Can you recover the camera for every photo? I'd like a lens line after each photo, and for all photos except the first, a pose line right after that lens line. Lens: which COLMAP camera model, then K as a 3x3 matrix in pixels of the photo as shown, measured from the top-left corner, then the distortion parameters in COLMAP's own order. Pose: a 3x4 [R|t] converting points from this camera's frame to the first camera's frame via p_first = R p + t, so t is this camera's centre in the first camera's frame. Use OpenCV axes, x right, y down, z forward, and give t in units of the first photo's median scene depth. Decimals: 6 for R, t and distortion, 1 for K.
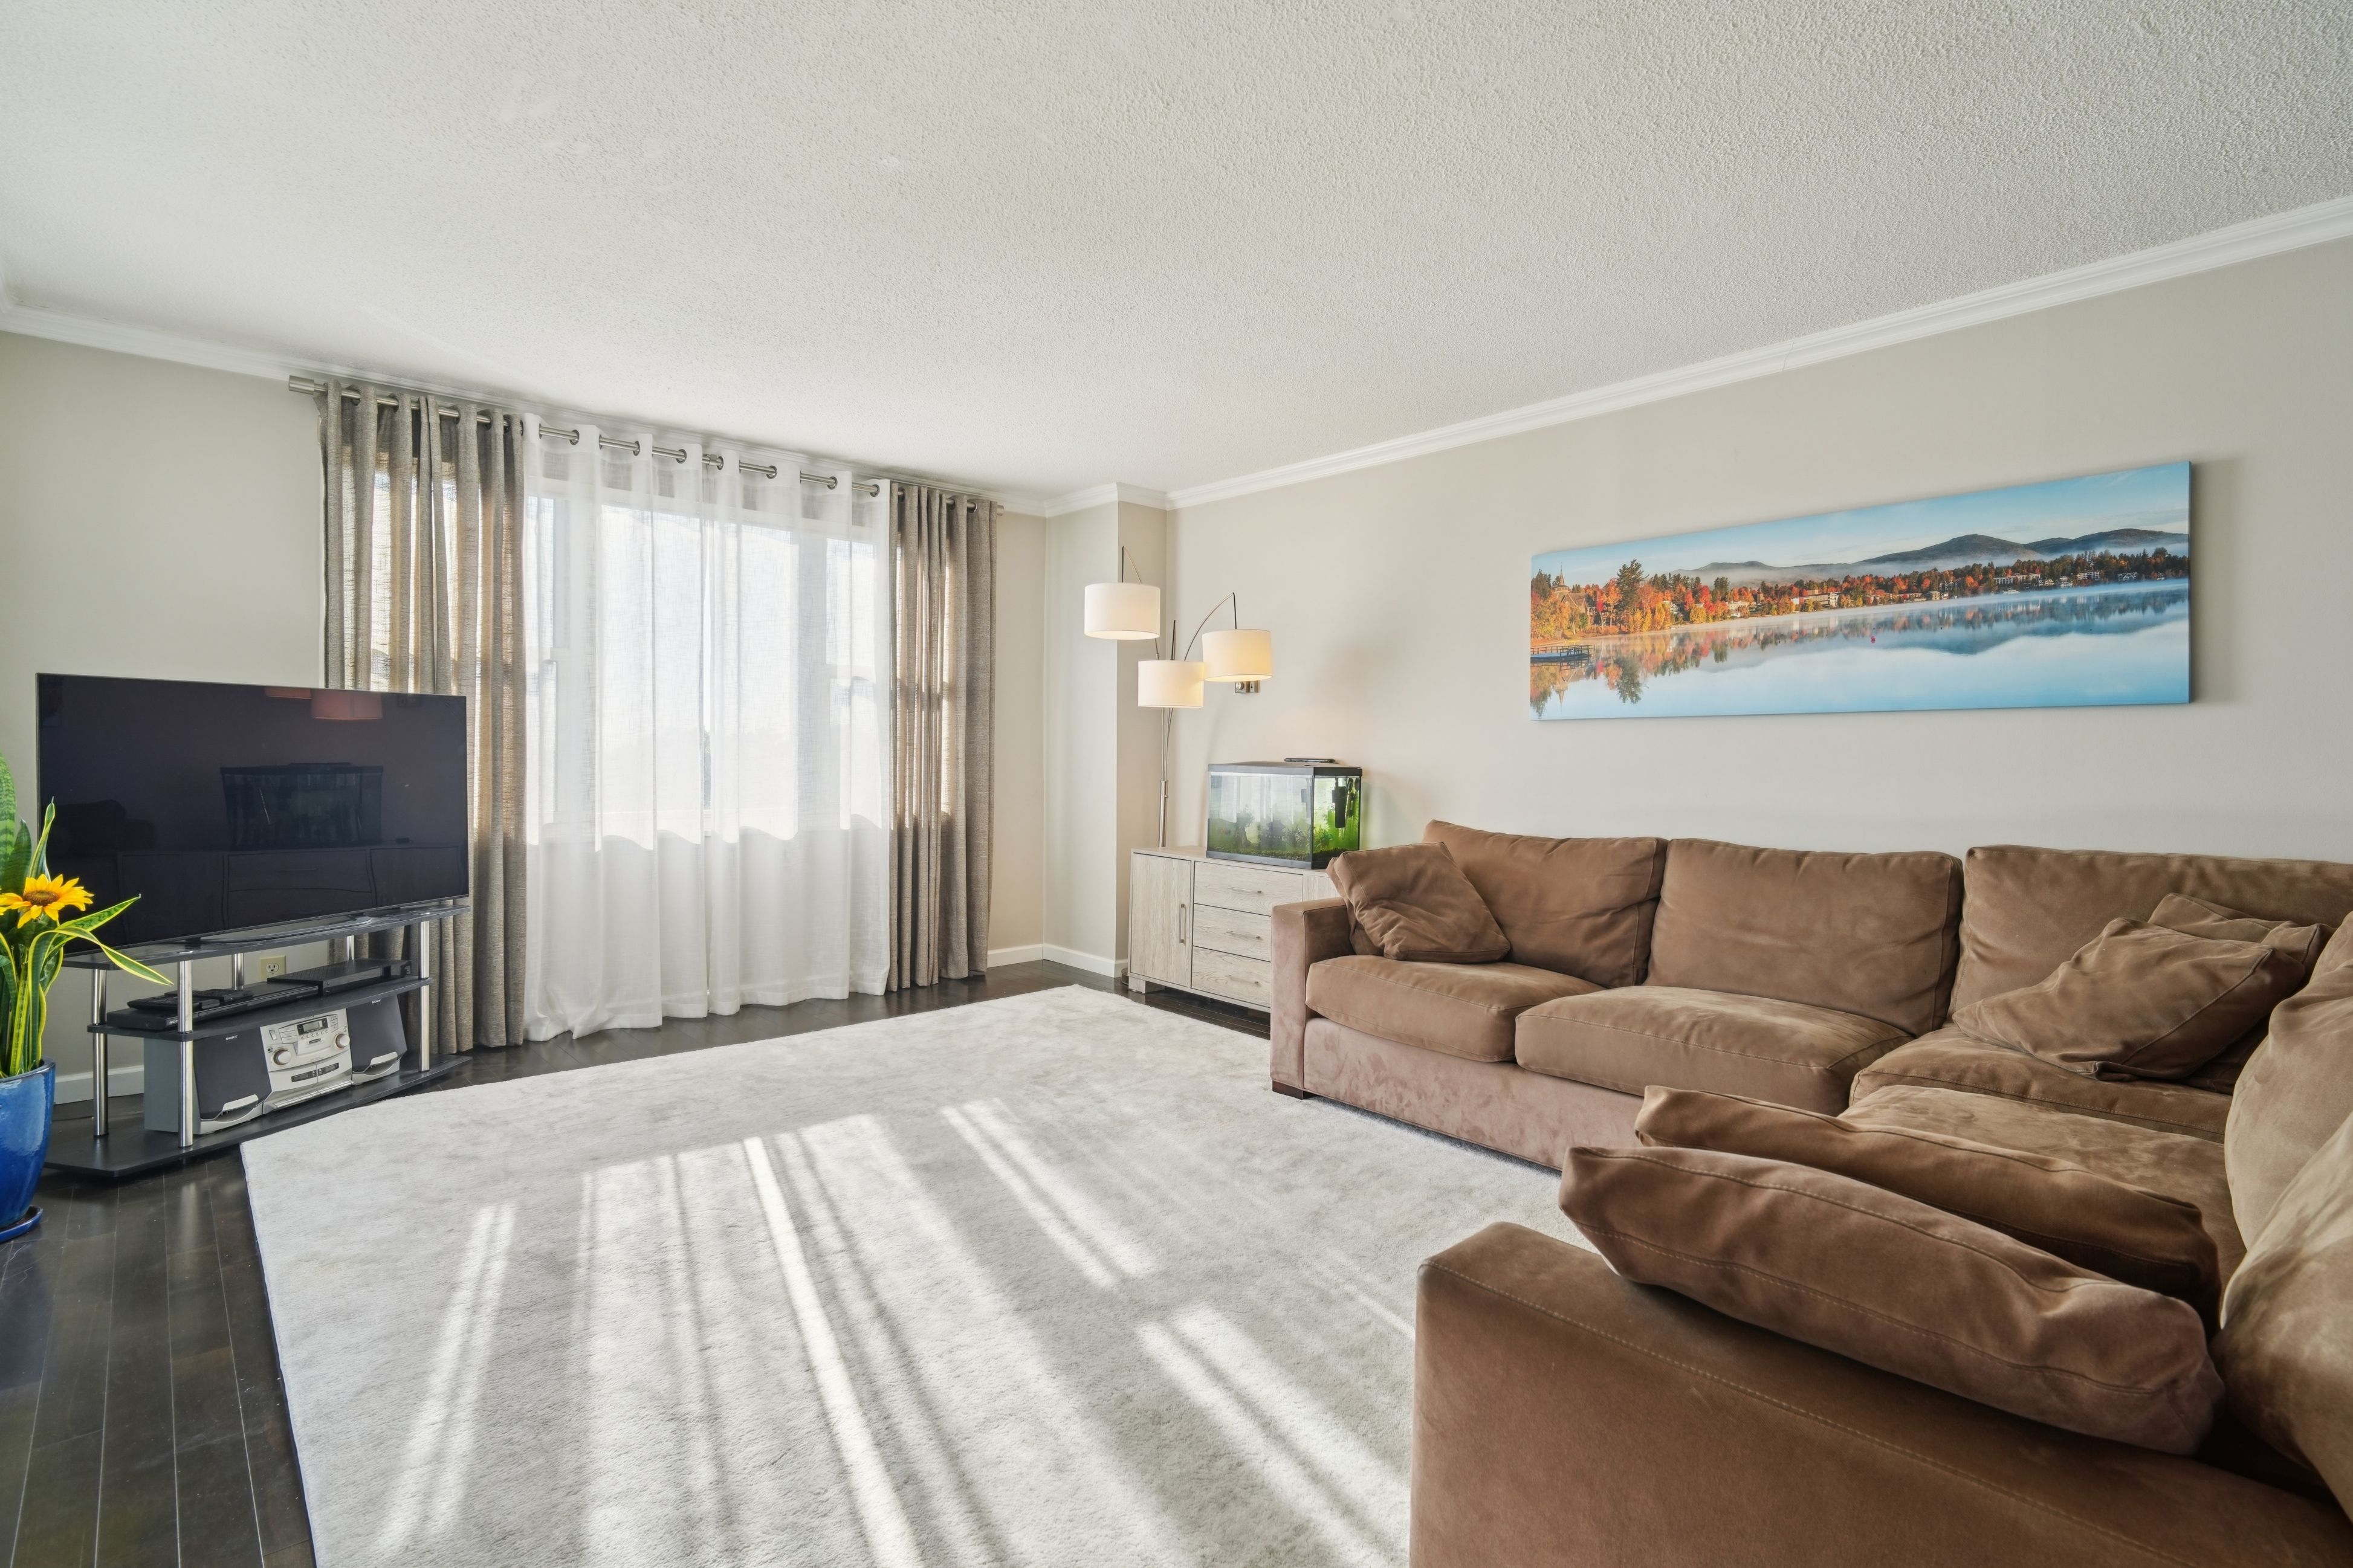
lens RADIAL K [[1101.8, 0, 1178.6], [0, 1101.8, 761.6], [0, 0, 1]] dist [-0.003181, -0.001184]
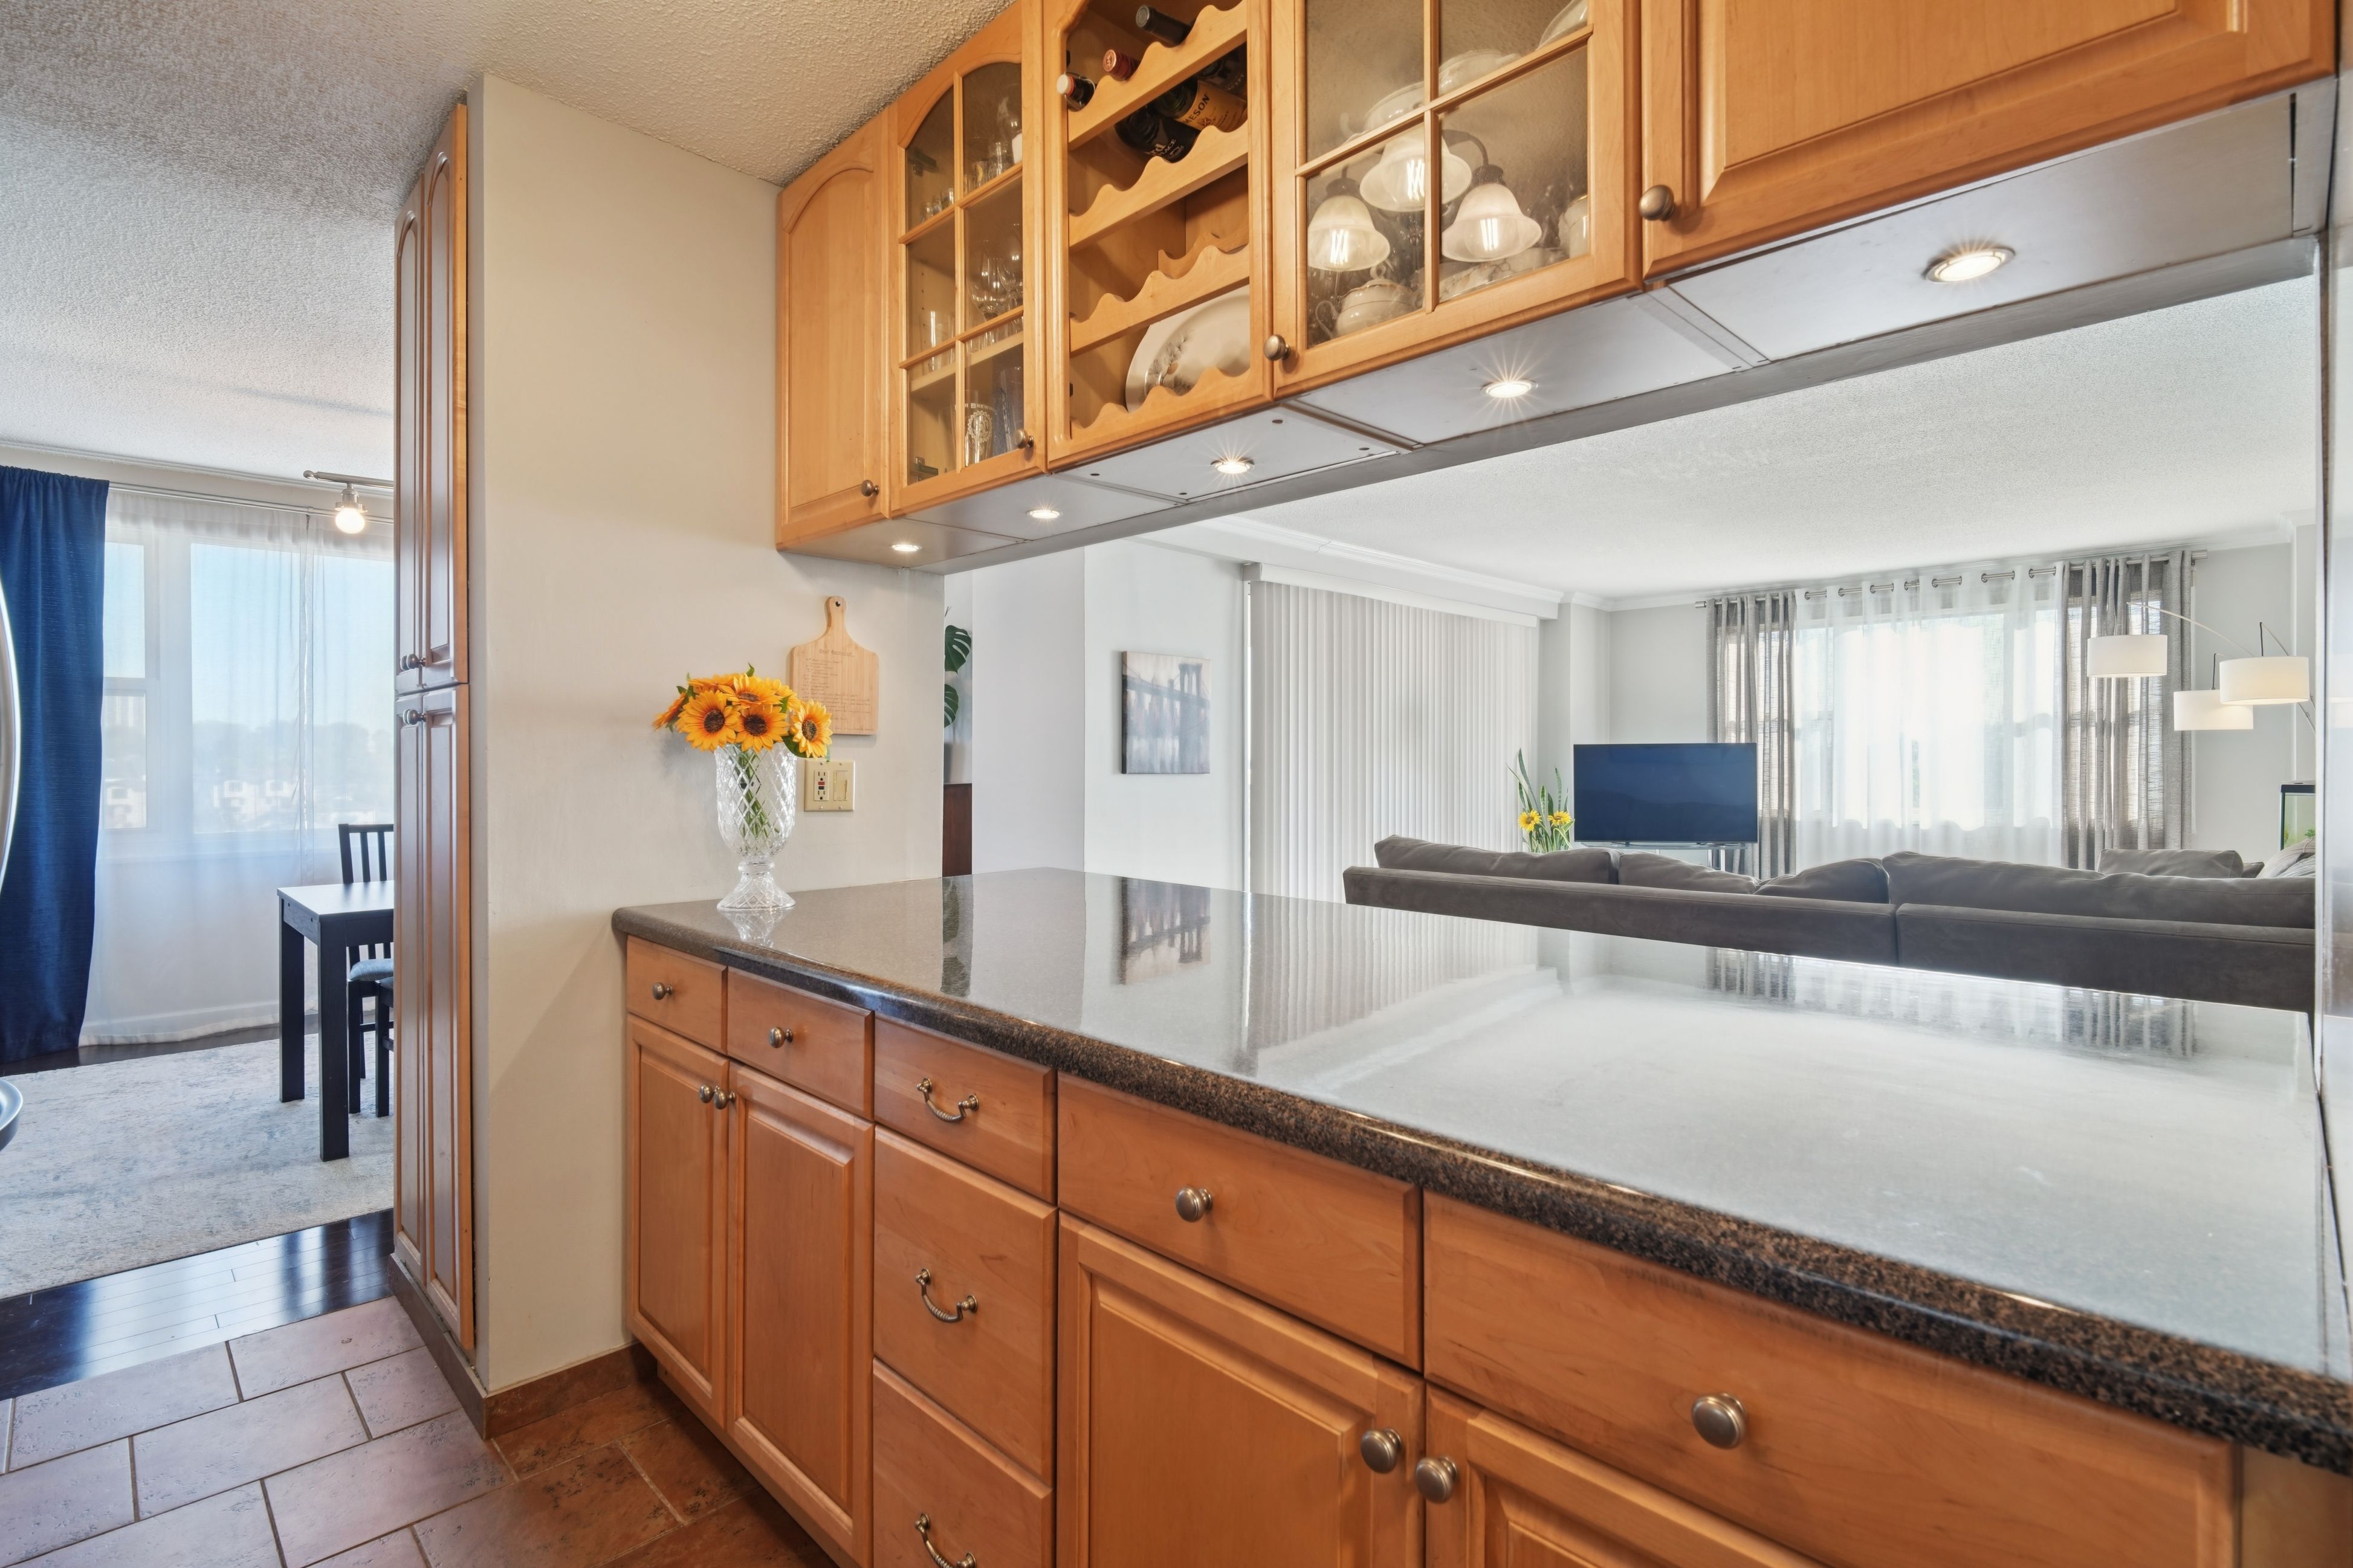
lens RADIAL K [[1101.8, 0, 1178.6], [0, 1101.8, 761.6], [0, 0, 1]] dist [-0.003181, -0.001184]
pose [[0.038034, -0.008591, -0.999240, 1.306768], [-0.005346, 0.999947, -0.008801, -0.003453], [0.999262, 0.005676, 0.037986, -0.118367]]
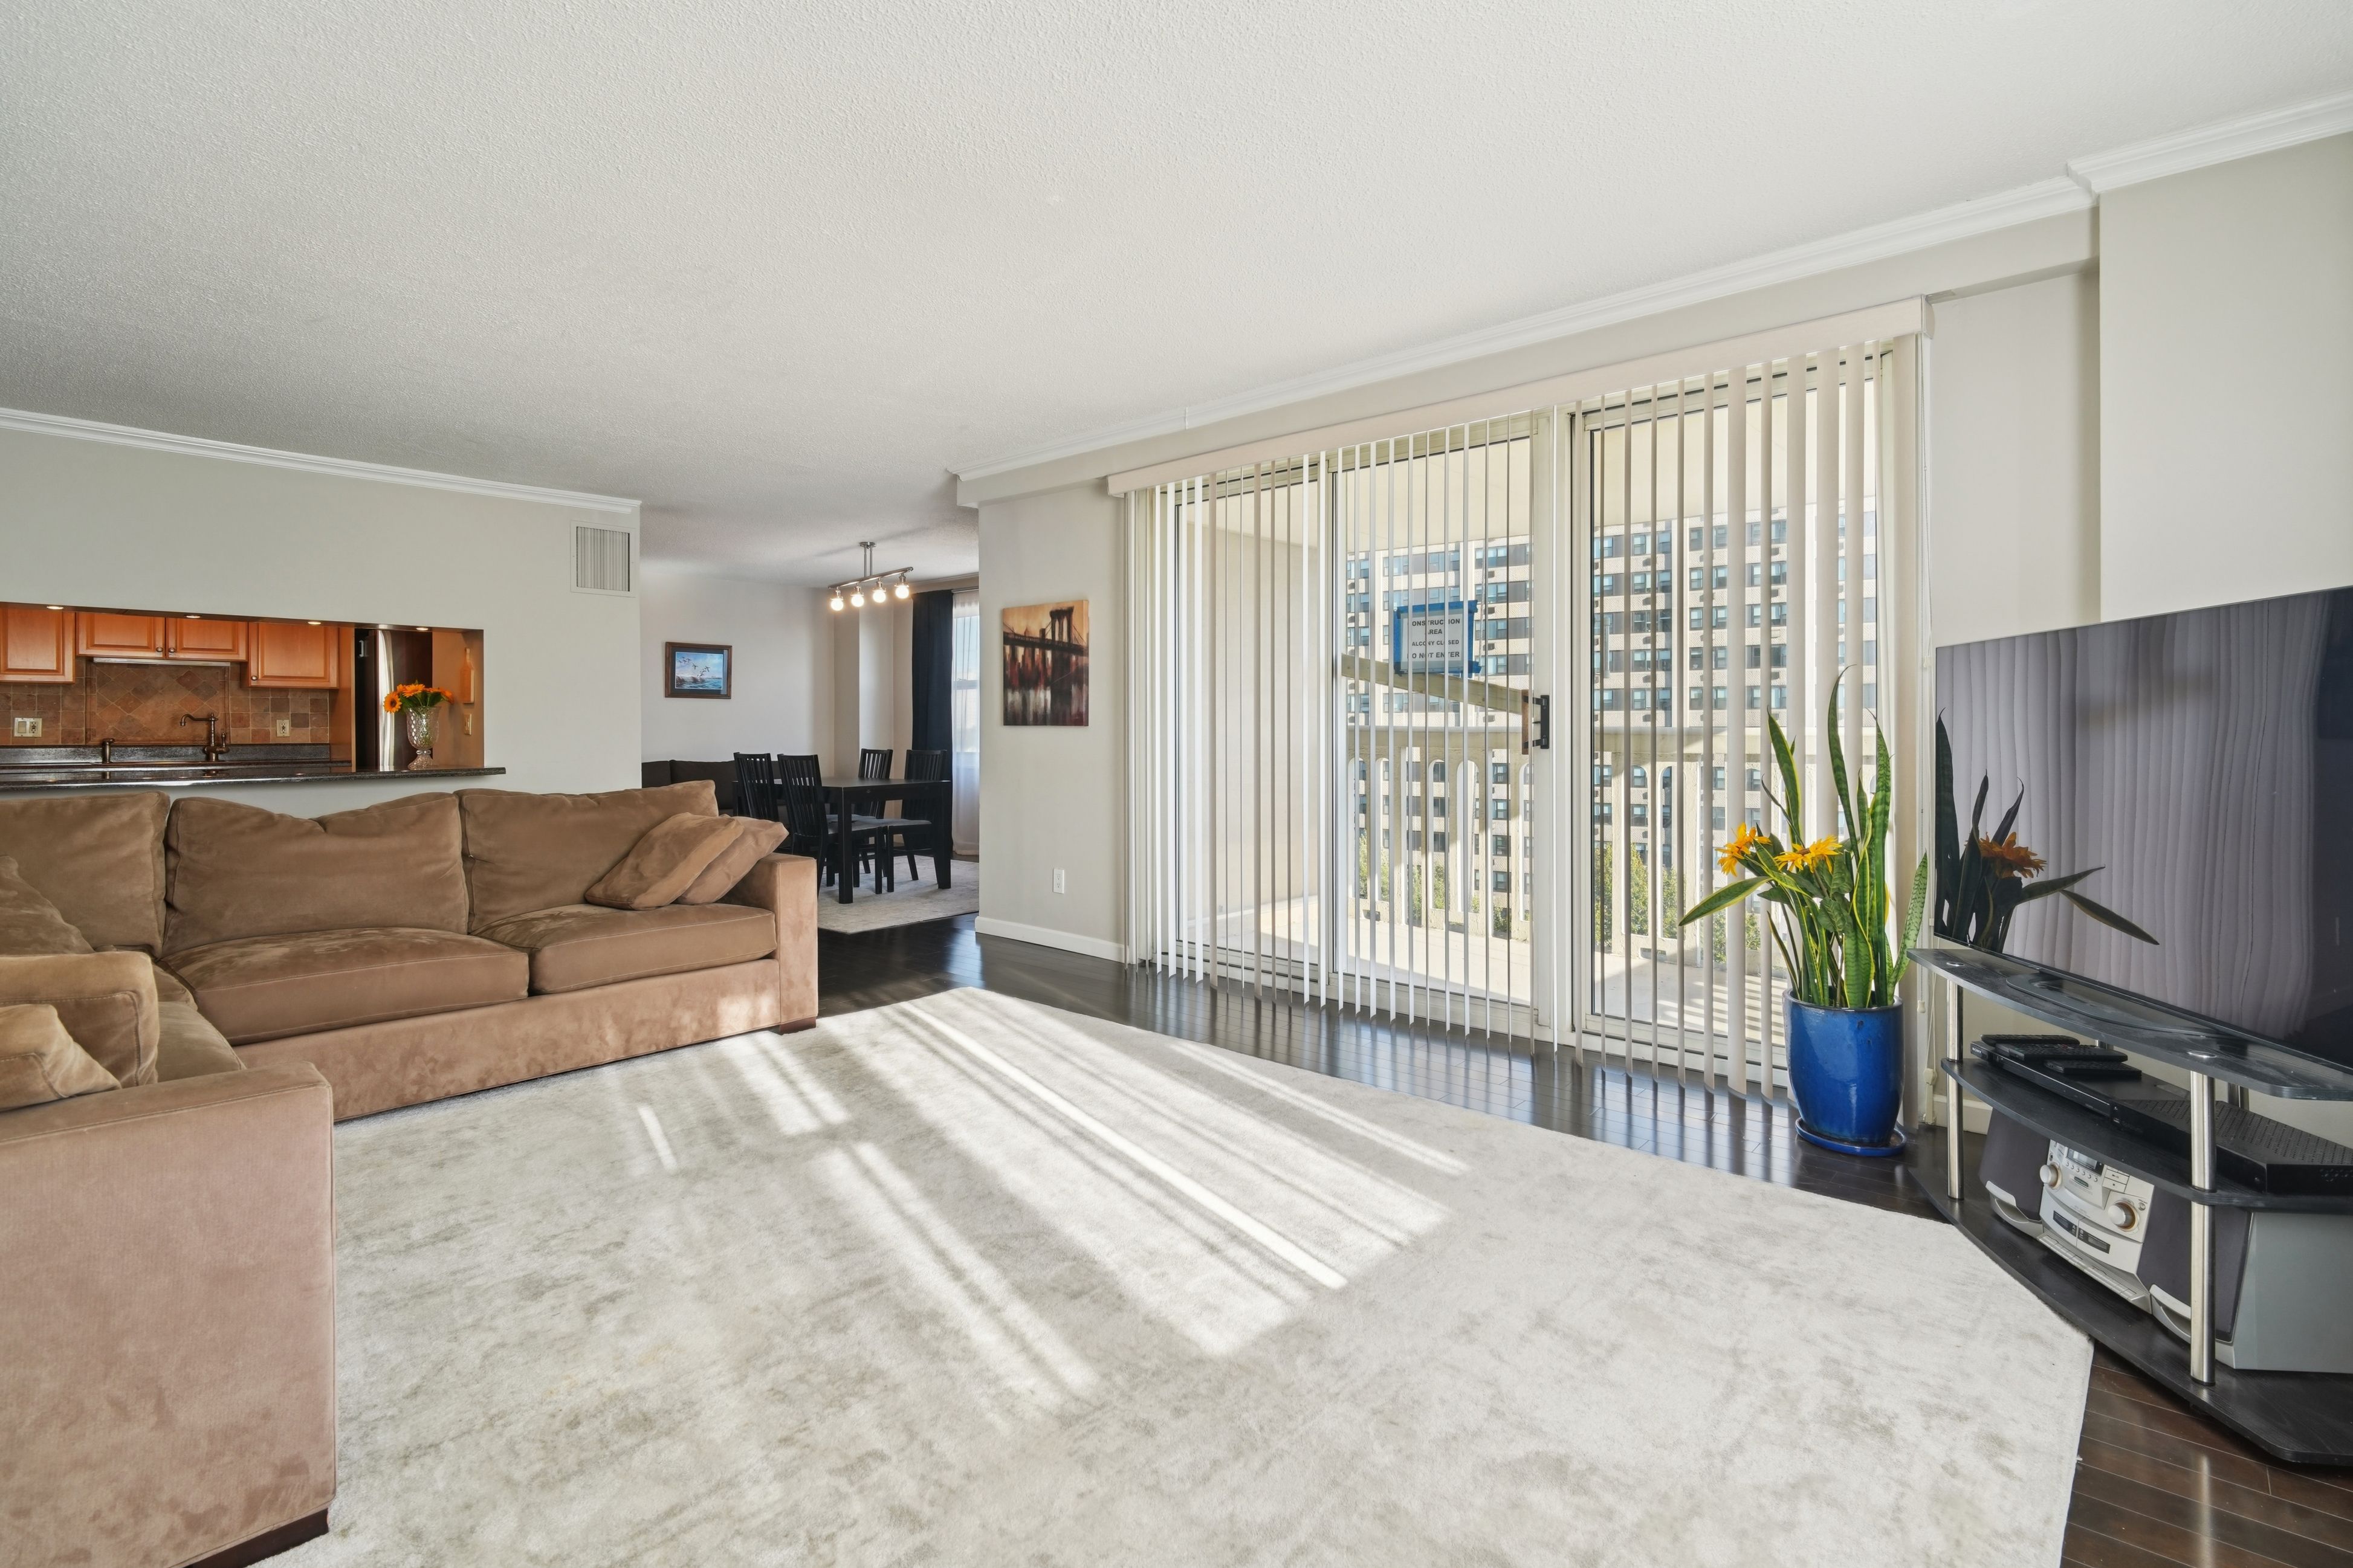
lens RADIAL K [[1112.1, 0, 1170.3], [0, 1112.1, 734.8], [0, 0, 1]] dist [-0.002660, -0.001188]
pose [[-0.995982, -0.008021, -0.089193, -0.176284], [-0.008942, 0.999911, 0.009932, -0.003753], [0.089105, 0.010689, -0.995965, 1.358775]]
